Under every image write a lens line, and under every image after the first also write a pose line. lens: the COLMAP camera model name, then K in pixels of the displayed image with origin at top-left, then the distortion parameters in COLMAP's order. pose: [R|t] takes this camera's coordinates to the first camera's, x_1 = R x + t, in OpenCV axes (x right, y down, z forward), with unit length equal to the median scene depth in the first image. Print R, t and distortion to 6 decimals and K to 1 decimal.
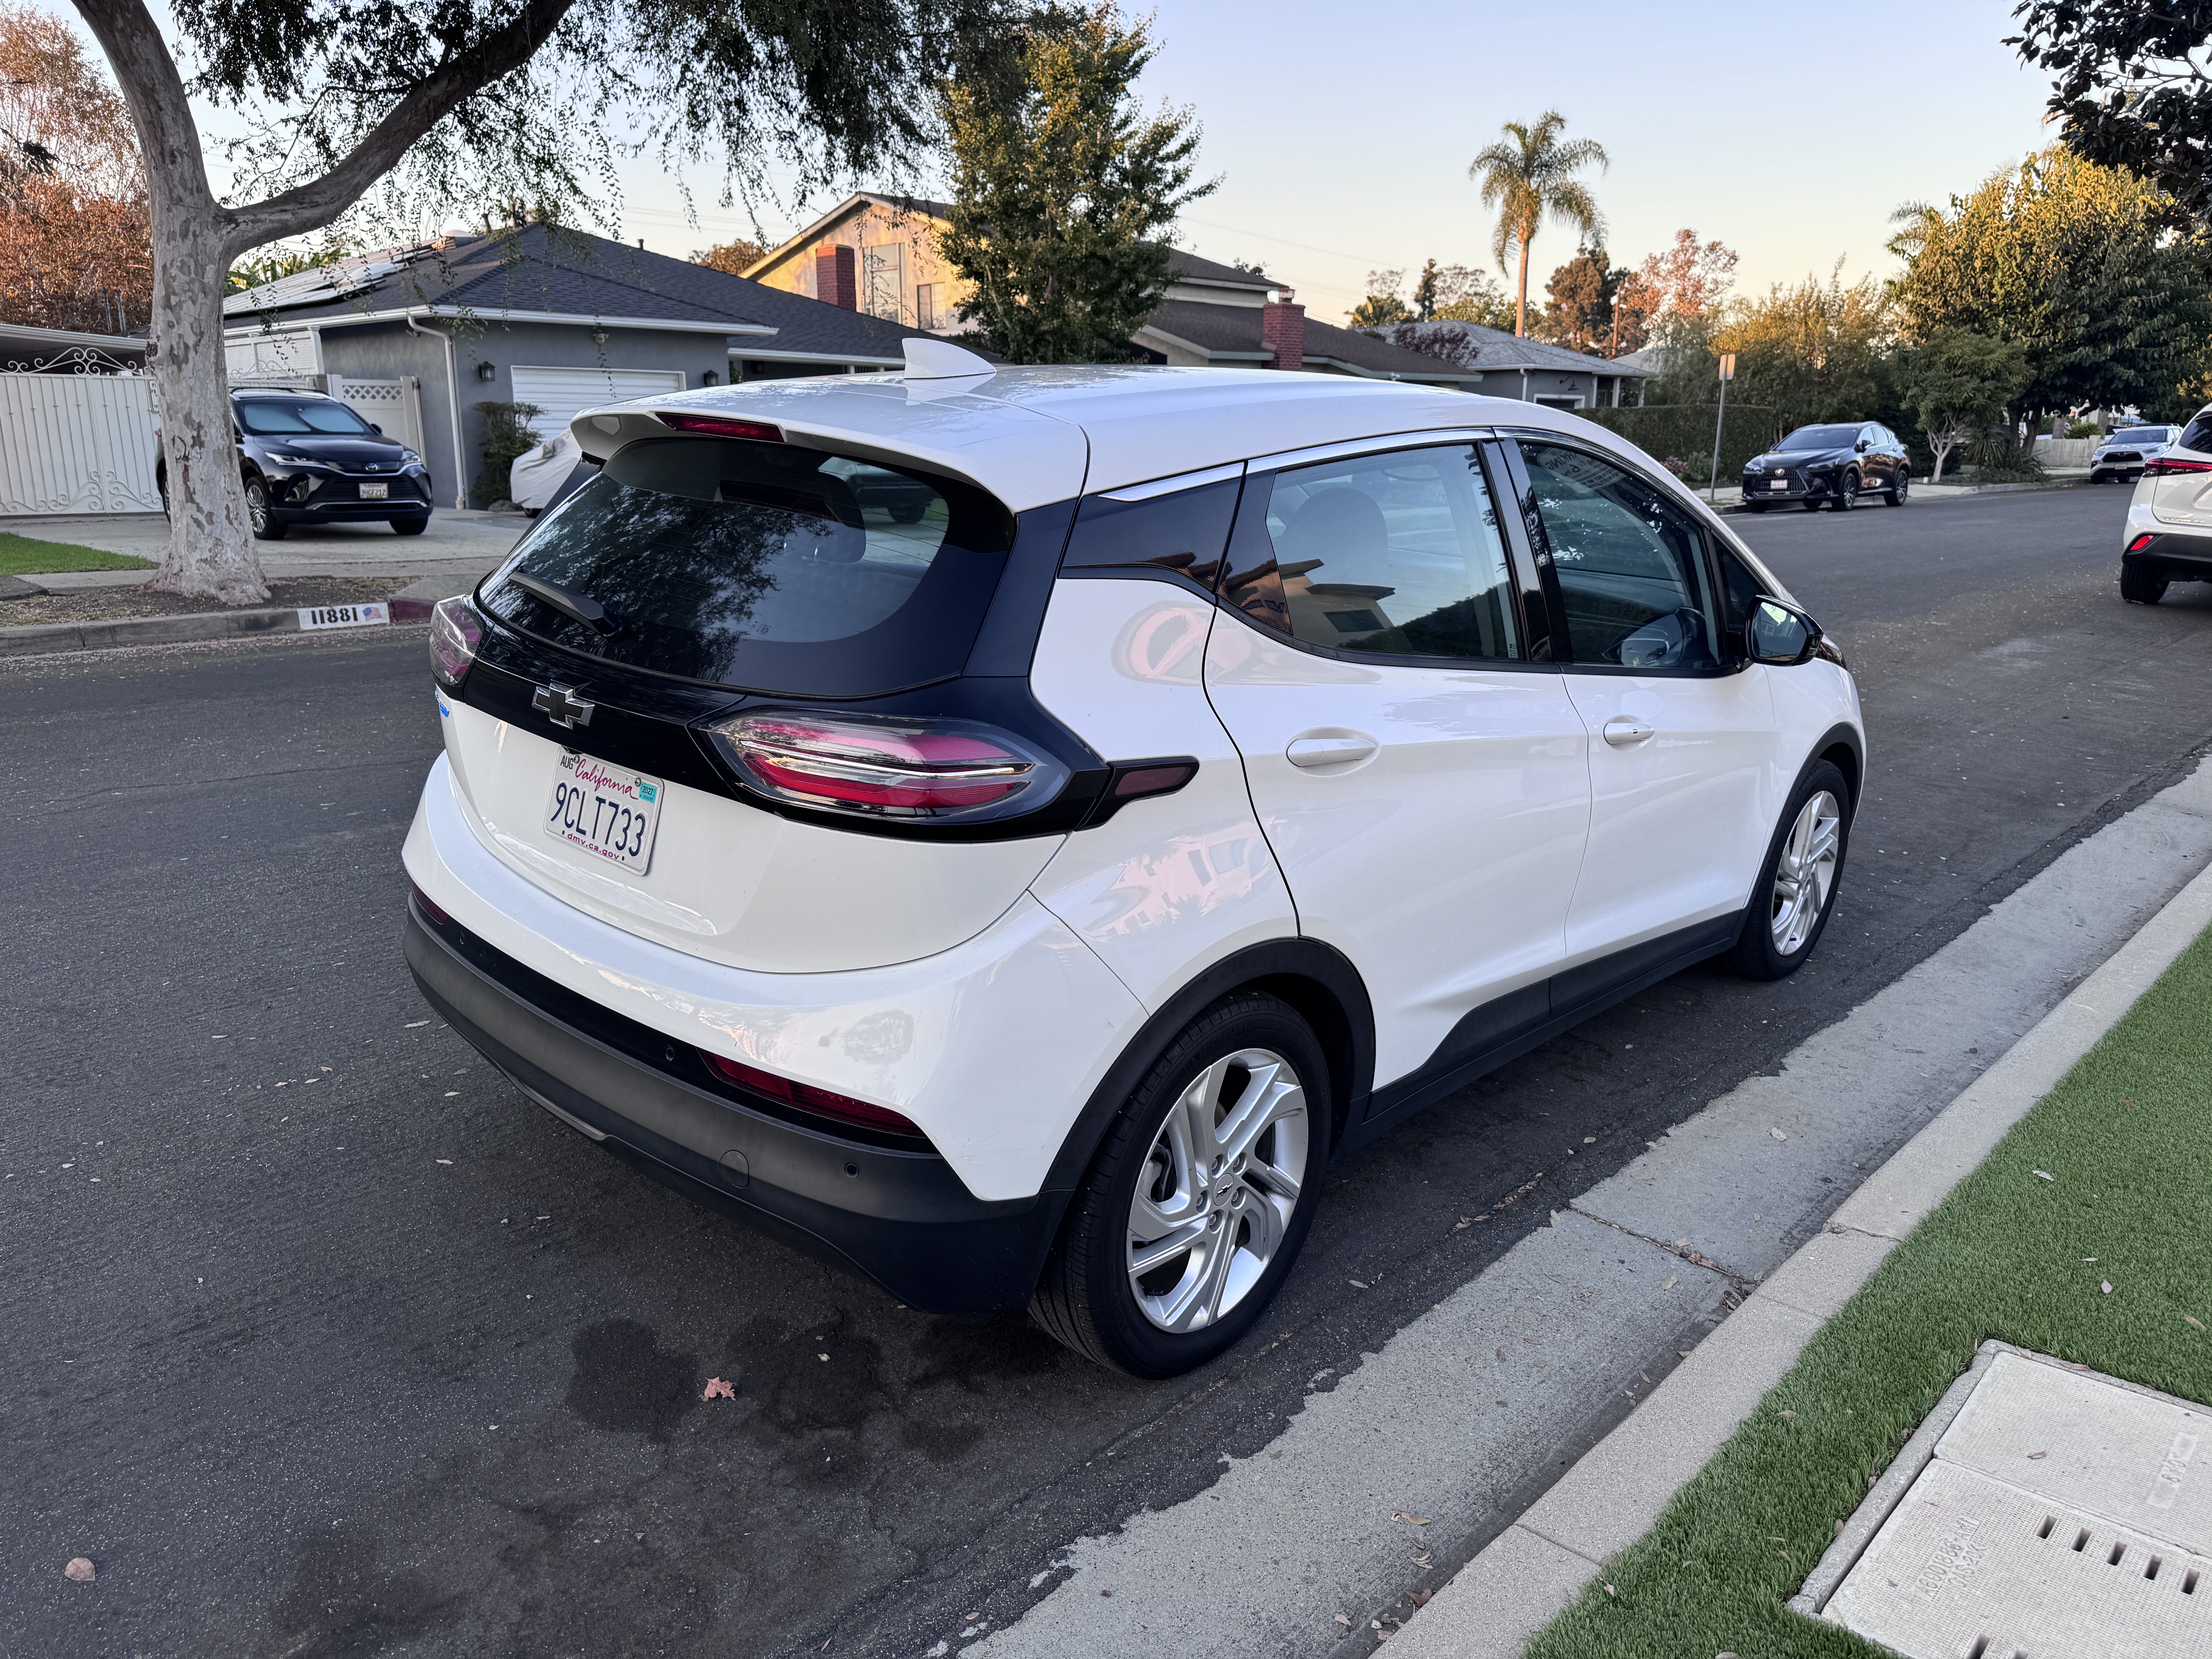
lens RADIAL K [[1542.6, 0, 1109.2], [0, 1542.6, 836.6], [0, 0, 1]] dist [0.026645, -0.036506]
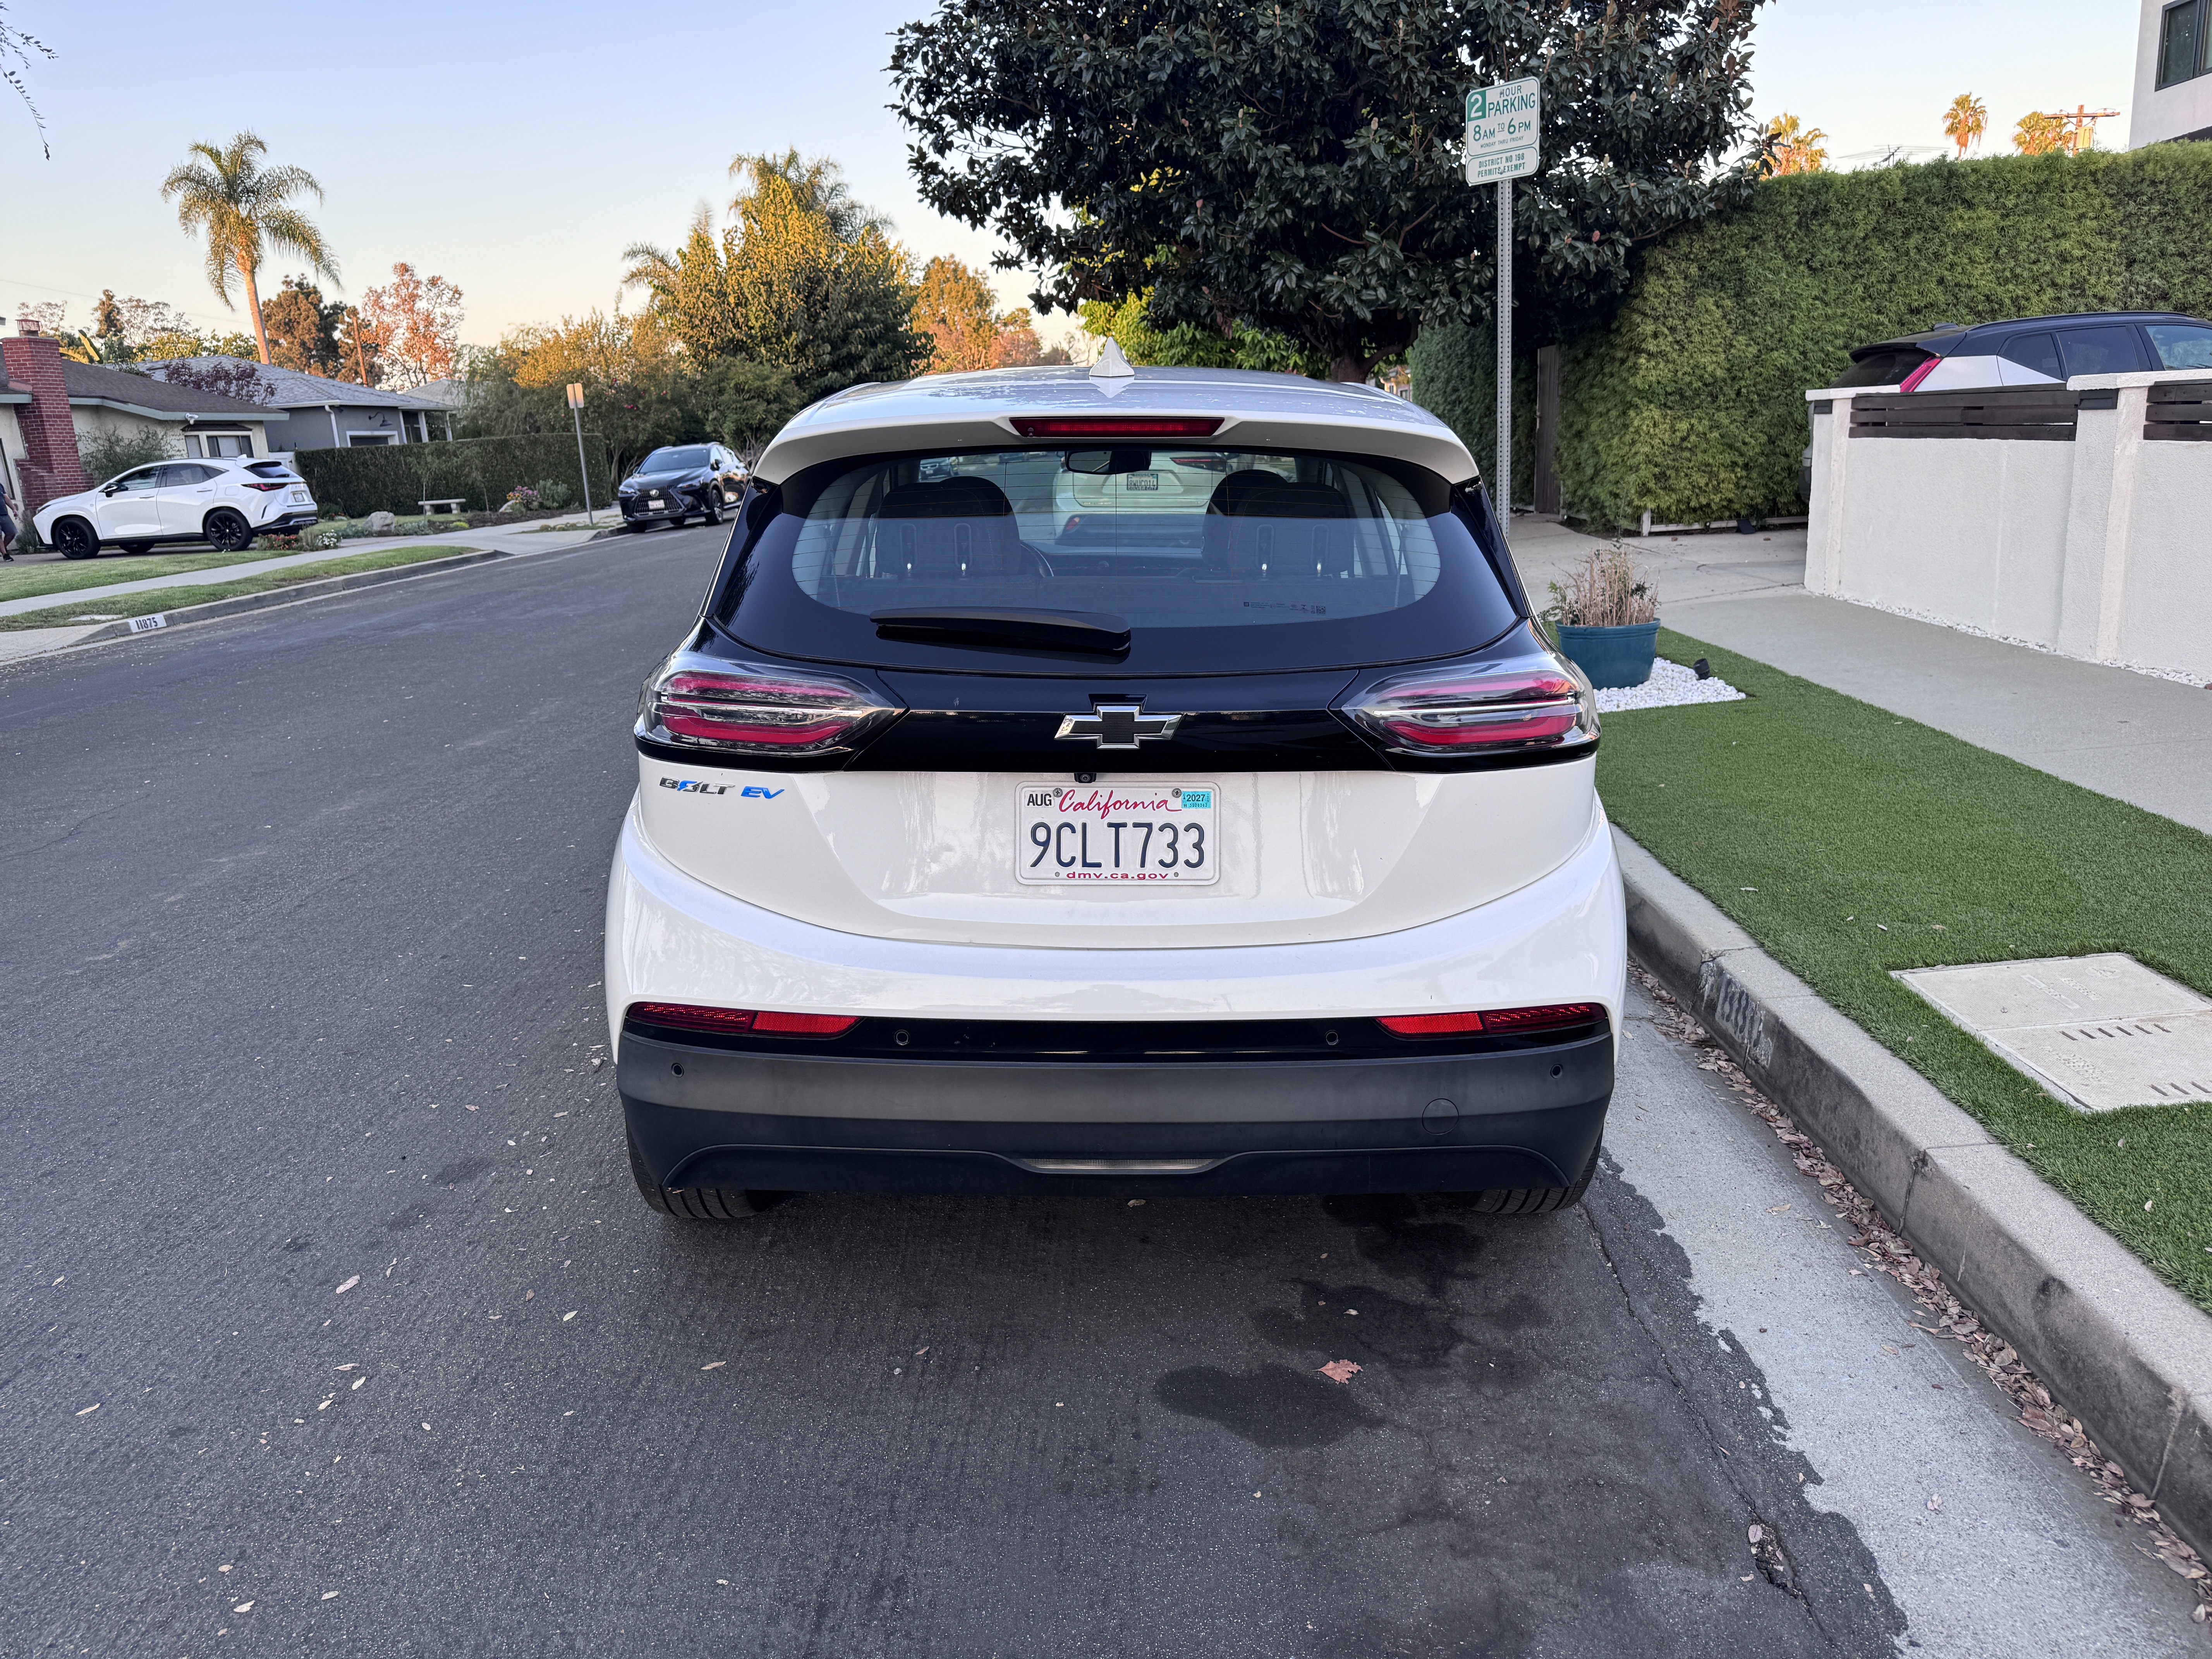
lens RADIAL K [[1522.2, 0, 1106.4], [0, 1522.2, 832.2], [0, 0, 1]] dist [0.041462, -0.049305]
pose [[0.739394, -0.214328, 0.638247, -0.053639], [0.226564, 0.971898, 0.063902, -0.004639], [-0.634007, 0.097355, 0.767175, 0.017442]]
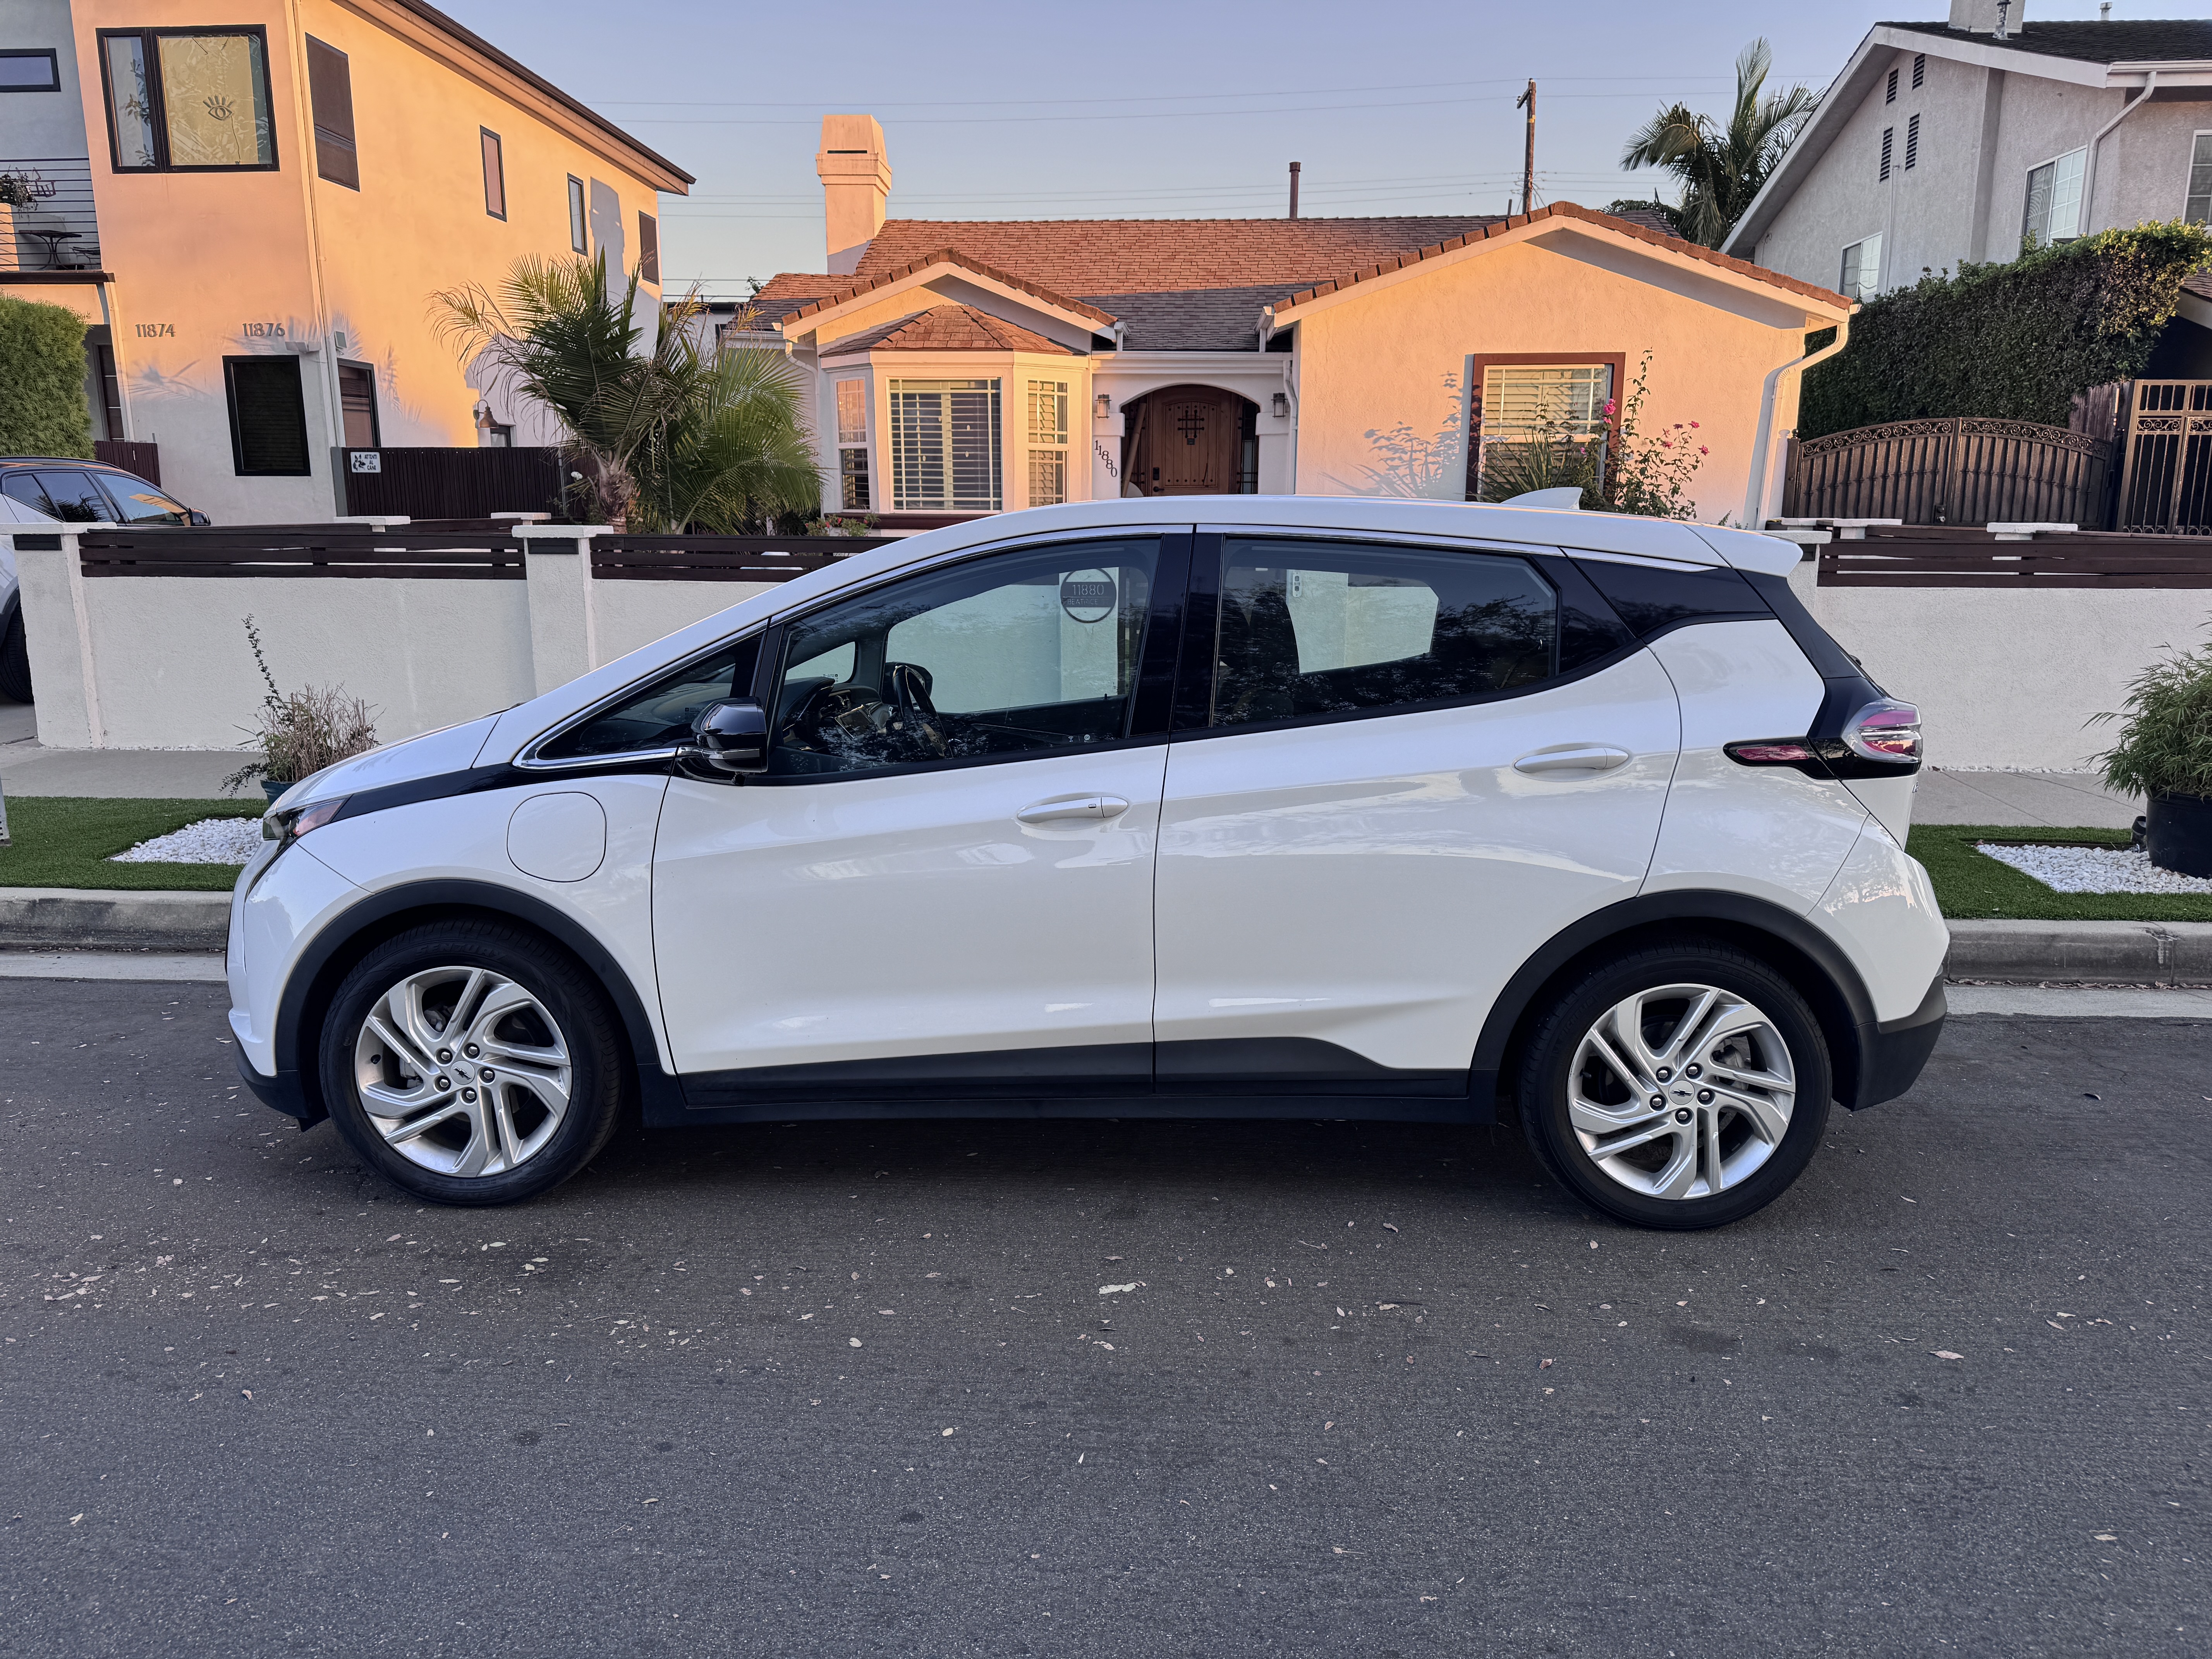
lens RADIAL K [[1542.8, 0, 1112.4], [0, 1542.8, 837.9], [0, 0, 1]] dist [-0.010160, -0.007576]
pose [[-0.626611, -0.171876, 0.760143, -0.065164], [0.185708, 0.914350, 0.359829, -0.038842], [-0.756883, 0.366638, -0.541023, 0.138985]]
